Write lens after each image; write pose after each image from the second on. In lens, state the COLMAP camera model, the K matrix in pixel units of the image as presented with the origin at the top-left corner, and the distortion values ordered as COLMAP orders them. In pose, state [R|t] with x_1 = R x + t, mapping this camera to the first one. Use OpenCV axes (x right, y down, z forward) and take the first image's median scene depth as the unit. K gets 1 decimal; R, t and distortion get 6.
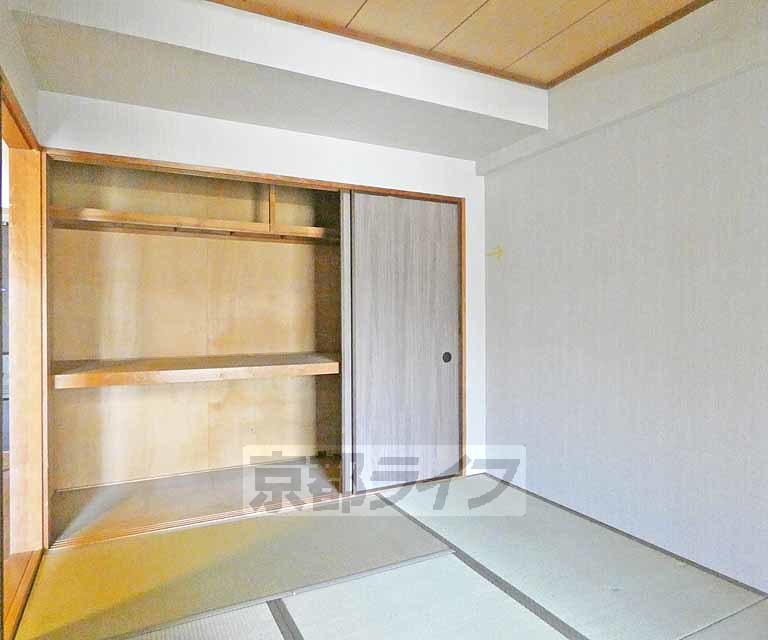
lens RADIAL K [[478.9, 0, 365.4], [0, 478.9, 317.9], [0, 0, 1]] dist [-0.049257, -0.001214]
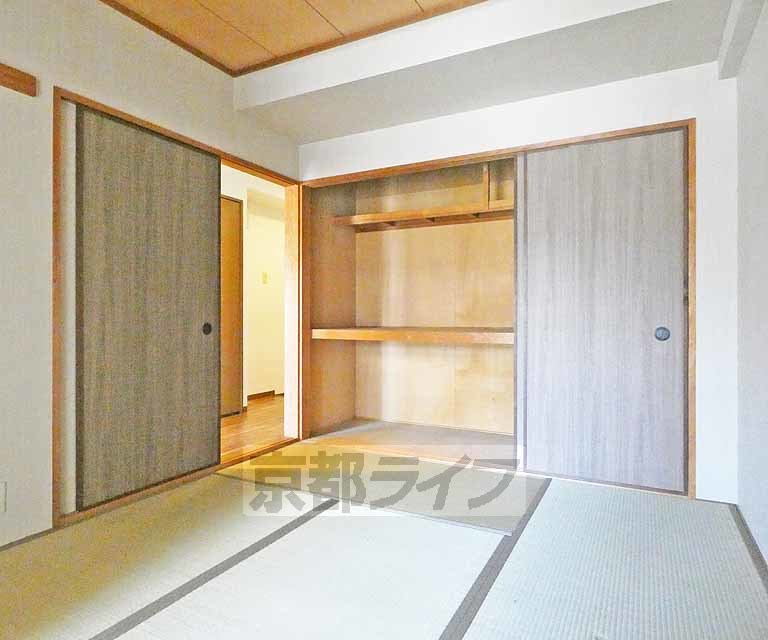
lens RADIAL K [[478.9, 0, 365.4], [0, 478.9, 317.9], [0, 0, 1]] dist [-0.049257, -0.001214]
pose [[0.569515, 0.007042, -0.821951, 0.518957], [-0.006973, 0.999969, 0.003736, 0.057707], [0.821951, 0.003603, 0.569547, 0.183186]]
